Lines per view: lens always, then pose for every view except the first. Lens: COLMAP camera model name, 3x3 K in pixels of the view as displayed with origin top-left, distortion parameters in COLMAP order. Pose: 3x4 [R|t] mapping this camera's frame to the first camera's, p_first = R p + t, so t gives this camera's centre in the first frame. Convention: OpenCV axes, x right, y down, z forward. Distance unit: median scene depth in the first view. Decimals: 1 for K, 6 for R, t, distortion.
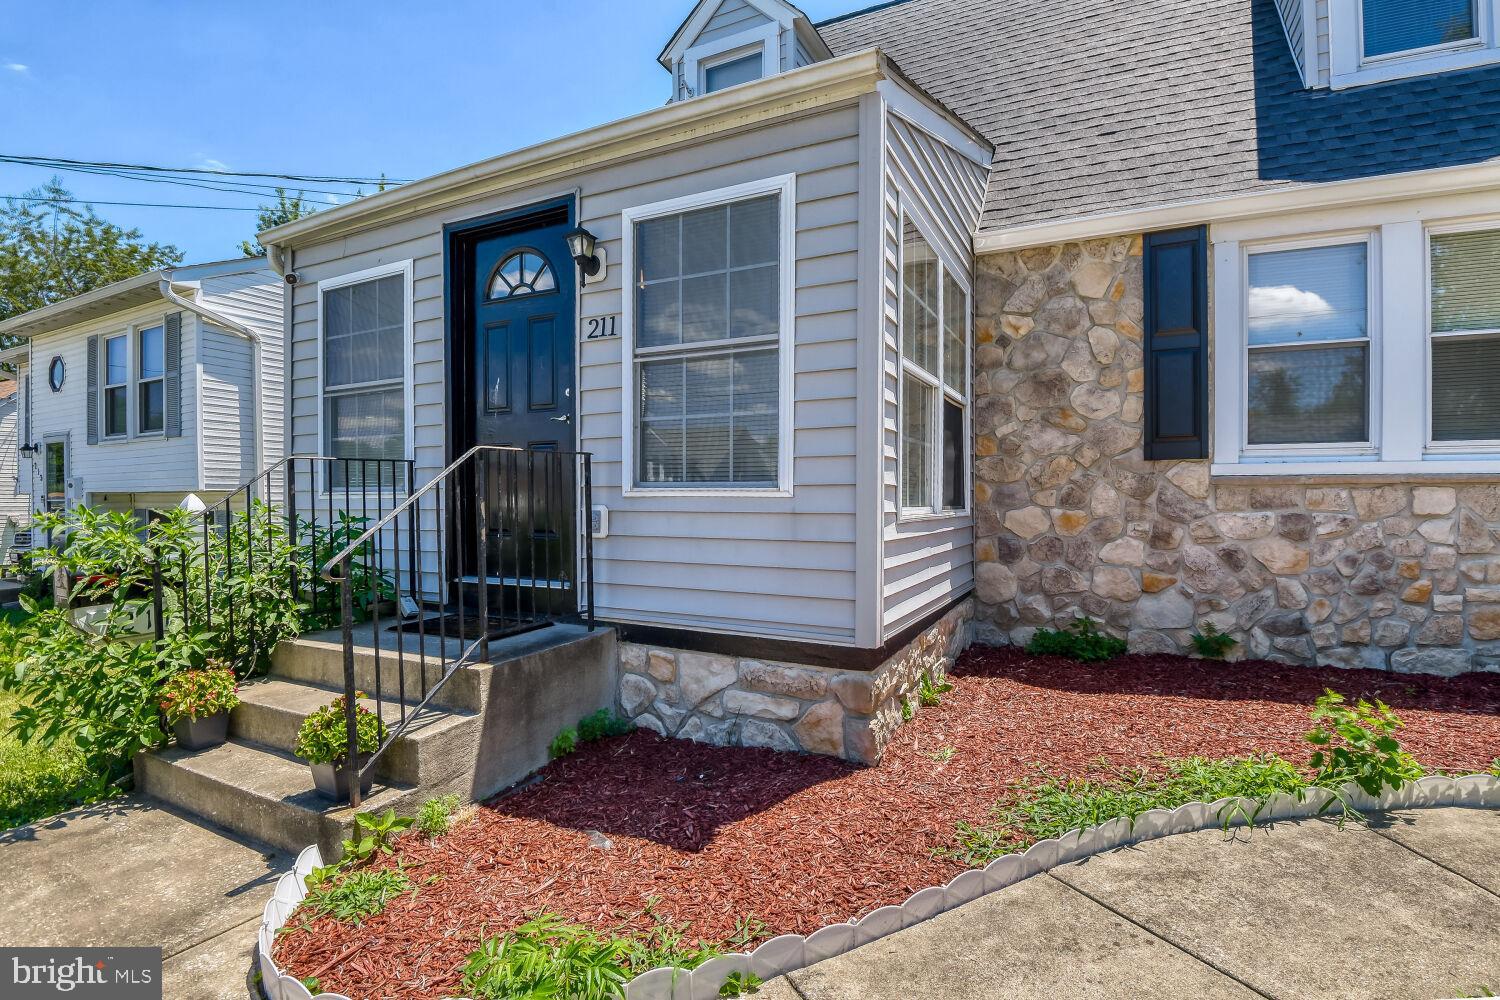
lens RADIAL K [[792.0, 0, 753.6], [0, 792.0, 505.7], [0, 0, 1]] dist [-0.044430, -0.001676]
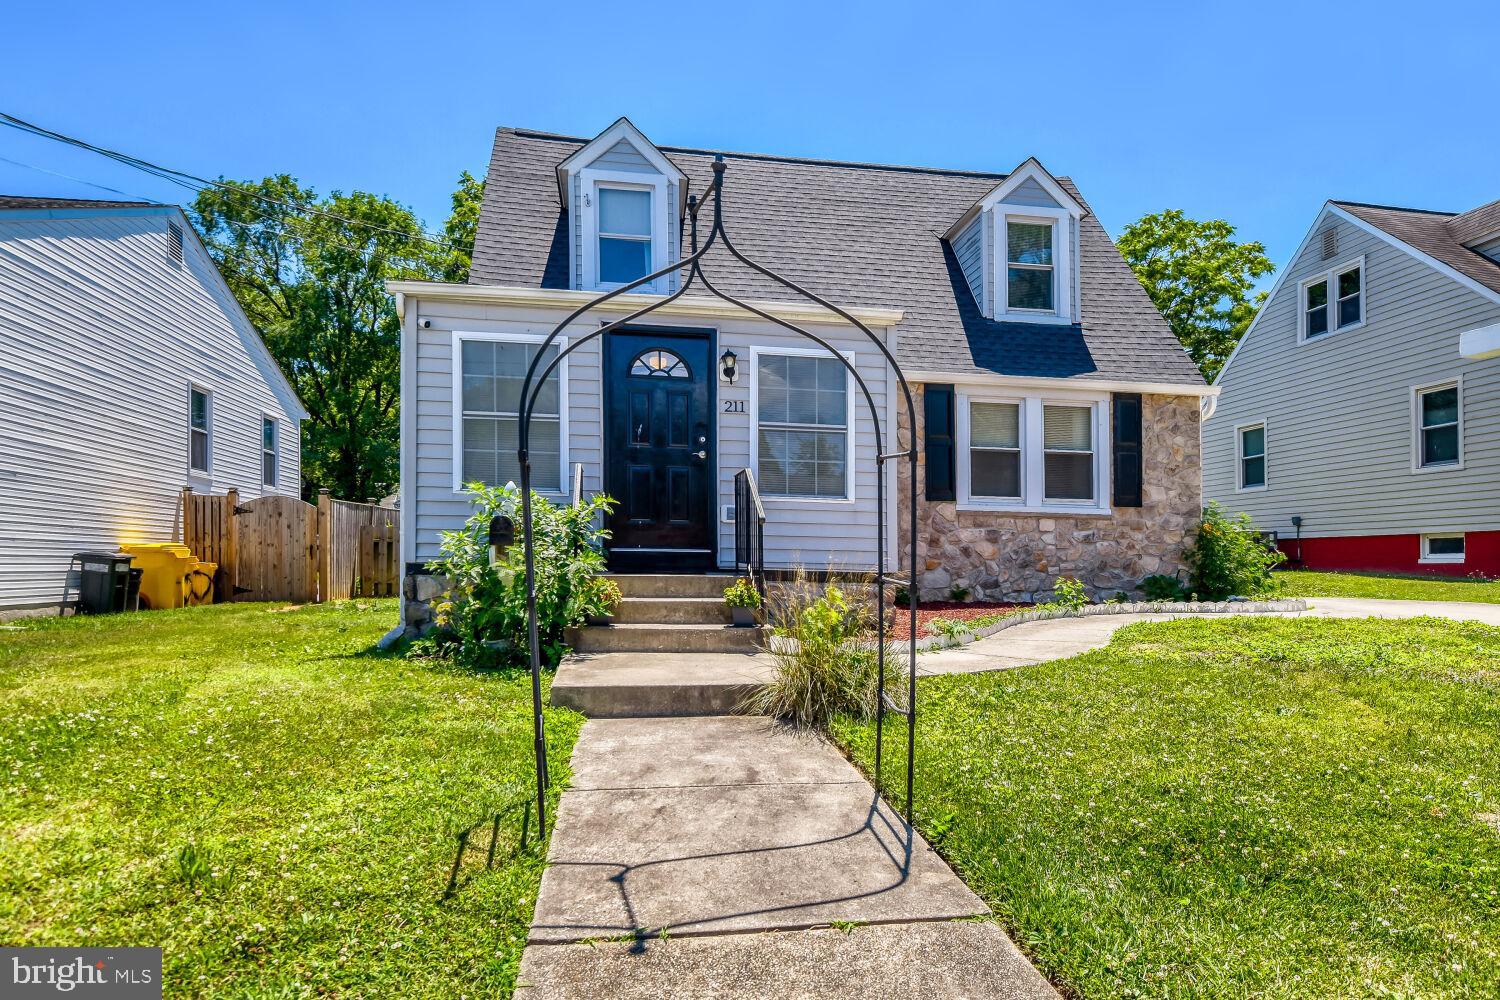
lens RADIAL K [[895.5, 0, 750.1], [0, 895.5, 494.9], [0, 0, 1]] dist [0.005742, 0.000224]
pose [[0.837371, 0.064459, 0.542821, -1.145364], [-0.020349, 0.996011, -0.086883, 0.137725], [-0.546256, 0.061707, 0.835342, -0.650933]]
